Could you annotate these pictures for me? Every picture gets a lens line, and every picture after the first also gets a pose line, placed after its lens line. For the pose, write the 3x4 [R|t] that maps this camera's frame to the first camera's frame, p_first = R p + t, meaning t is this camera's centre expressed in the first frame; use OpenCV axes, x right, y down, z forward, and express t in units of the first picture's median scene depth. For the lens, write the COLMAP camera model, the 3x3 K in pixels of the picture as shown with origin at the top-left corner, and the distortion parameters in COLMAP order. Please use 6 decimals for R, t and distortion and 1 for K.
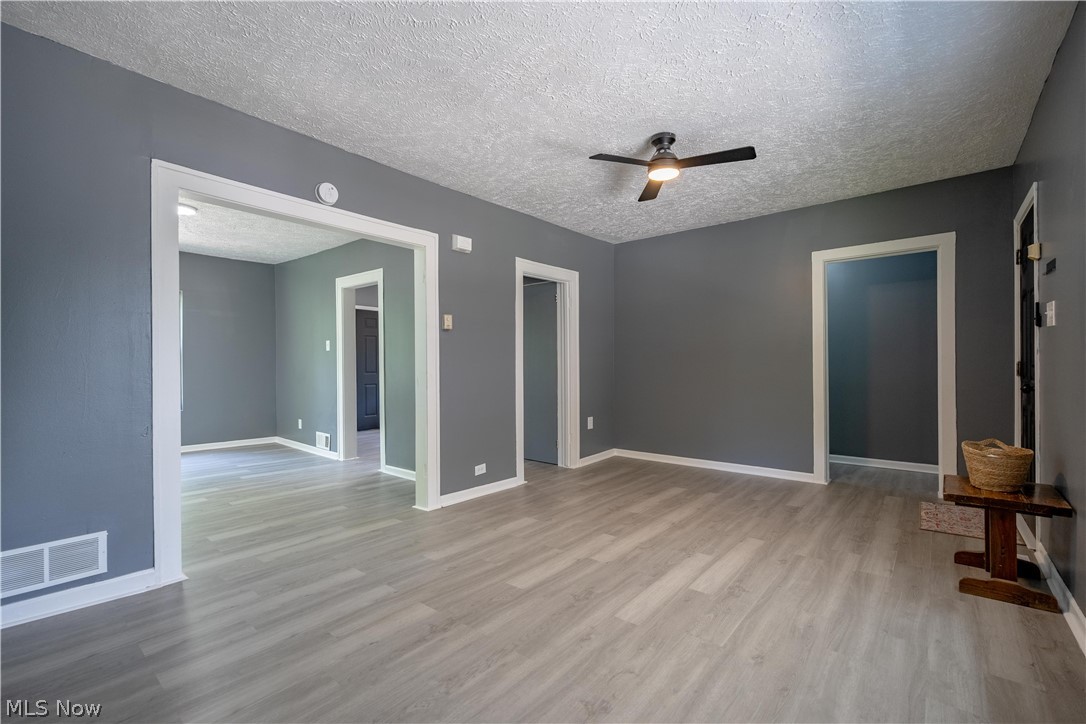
lens RADIAL K [[472.2, 0, 540.7], [0, 472.2, 364.5], [0, 0, 1]] dist [-0.007415, 0.001235]
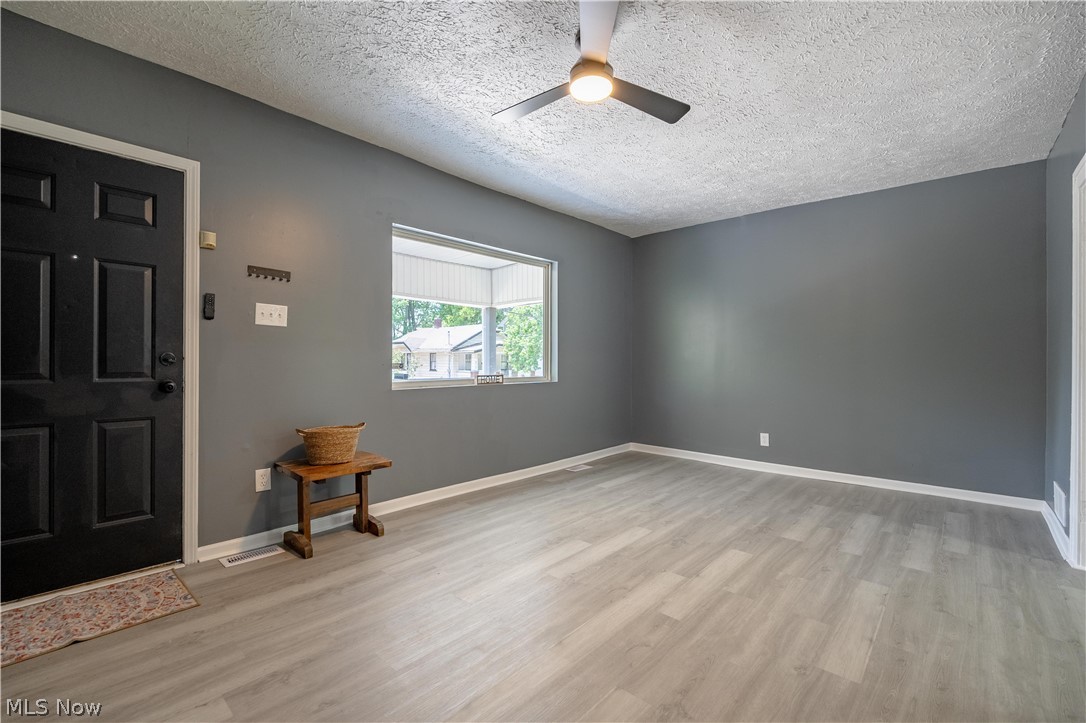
lens RADIAL K [[472.2, 0, 541.2], [0, 472.2, 362.7], [0, 0, 1]] dist [-0.007415, 0.001235]
pose [[-0.999417, -0.001108, 0.034134, 0.345520], [-0.001011, 0.999995, 0.002839, 0.005239], [-0.034137, 0.002803, -0.999413, 1.892816]]
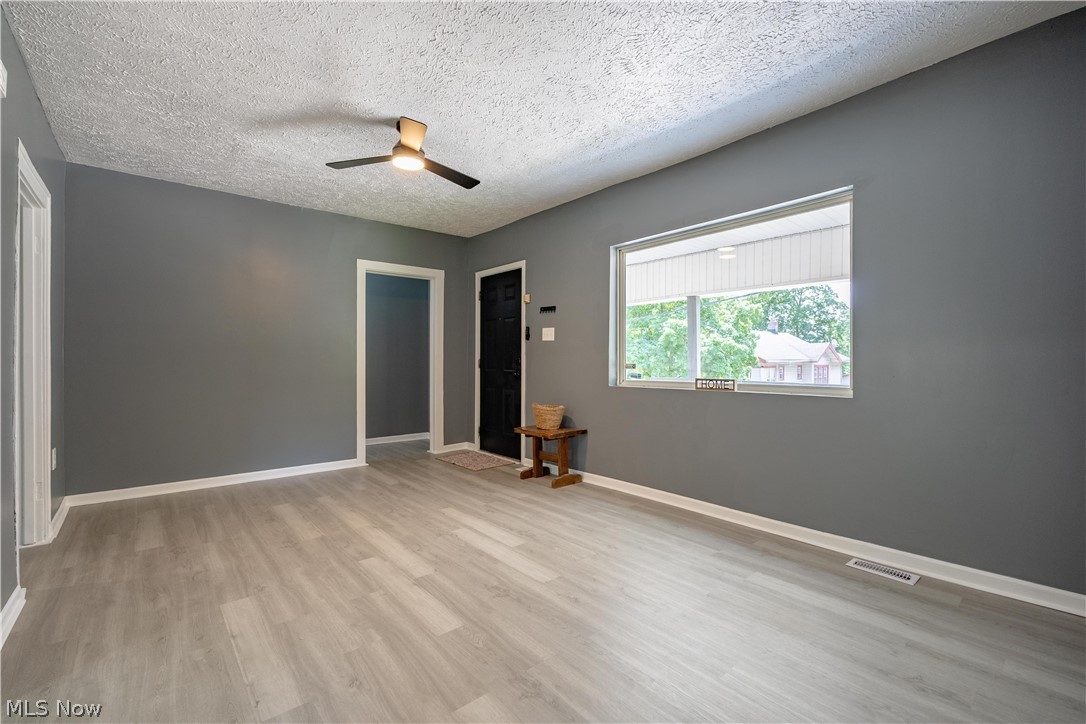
lens RADIAL K [[472.2, 0, 541.9], [0, 472.2, 362.9], [0, 0, 1]] dist [-0.007415, 0.001235]
pose [[0.165931, 0.001937, 0.986135, -0.724039], [-0.003071, 0.999994, -0.001448, 0.010828], [-0.986133, -0.002789, 0.165936, 0.625606]]
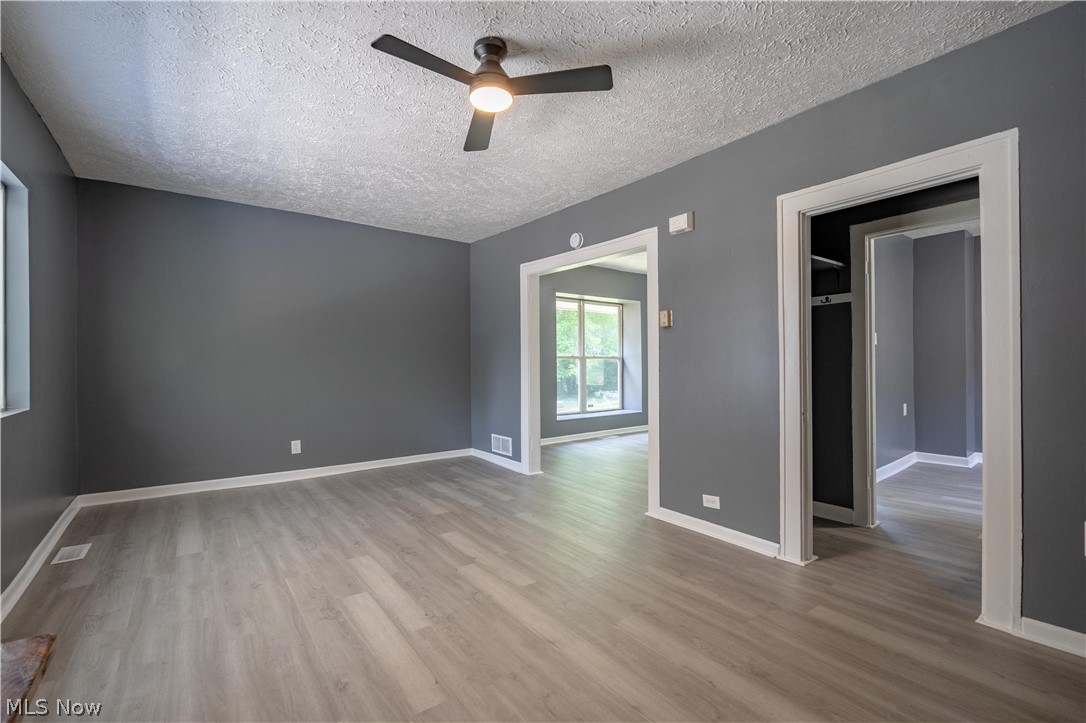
lens RADIAL K [[472.2, 0, 541.5], [0, 472.2, 359.5], [0, 0, 1]] dist [-0.007415, 0.001235]
pose [[-0.220396, -0.000837, -0.975410, 1.037001], [0.003721, 0.999992, -0.001698, -0.014735], [0.975403, -0.004004, -0.220391, 1.359737]]
